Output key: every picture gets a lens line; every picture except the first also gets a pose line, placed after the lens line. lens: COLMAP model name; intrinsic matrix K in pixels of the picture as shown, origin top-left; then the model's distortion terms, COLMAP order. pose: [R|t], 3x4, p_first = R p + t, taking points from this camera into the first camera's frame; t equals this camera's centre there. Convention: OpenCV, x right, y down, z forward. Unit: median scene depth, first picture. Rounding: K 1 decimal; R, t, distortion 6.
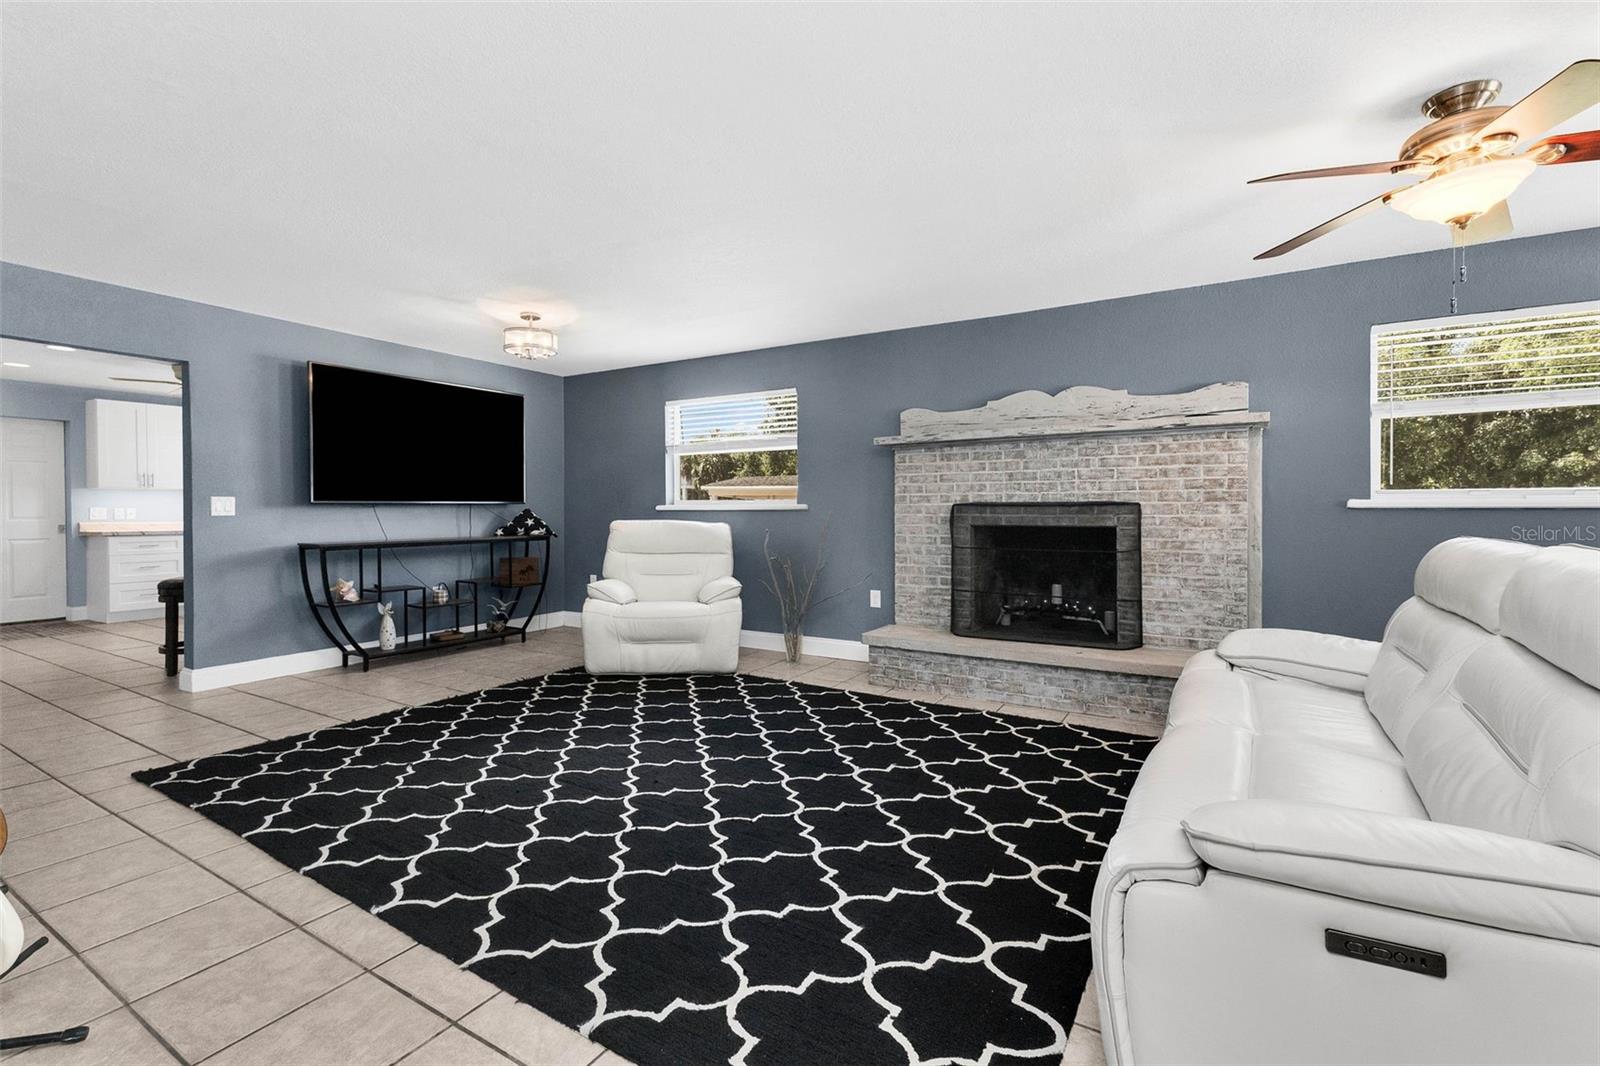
lens RADIAL K [[714.3, 0, 803.4], [0, 714.3, 508.2], [0, 0, 1]] dist [-0.000878, -0.000319]
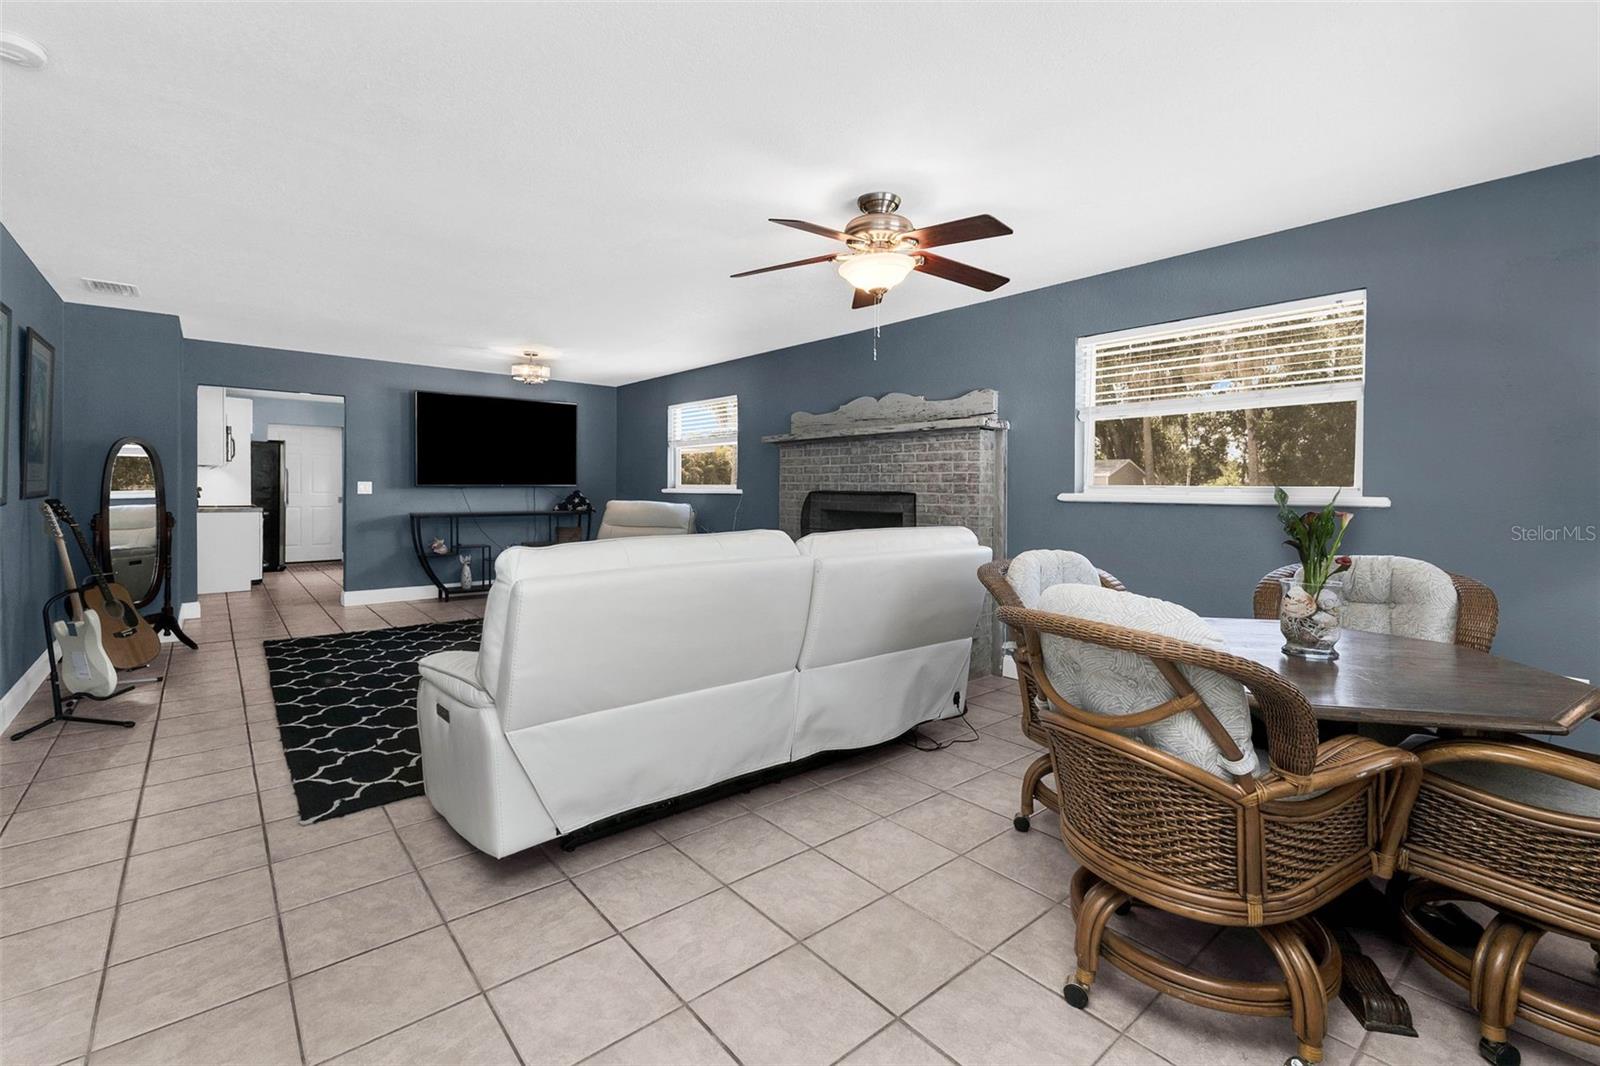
lens RADIAL K [[714.3, 0, 787.7], [0, 714.3, 485.2], [0, 0, 1]] dist [-0.000878, -0.000319]
pose [[0.944138, 0.008314, -0.329446, 0.534581], [-0.008868, 0.999961, -0.000177, -0.015153], [0.329432, 0.003088, 0.944174, -0.146367]]
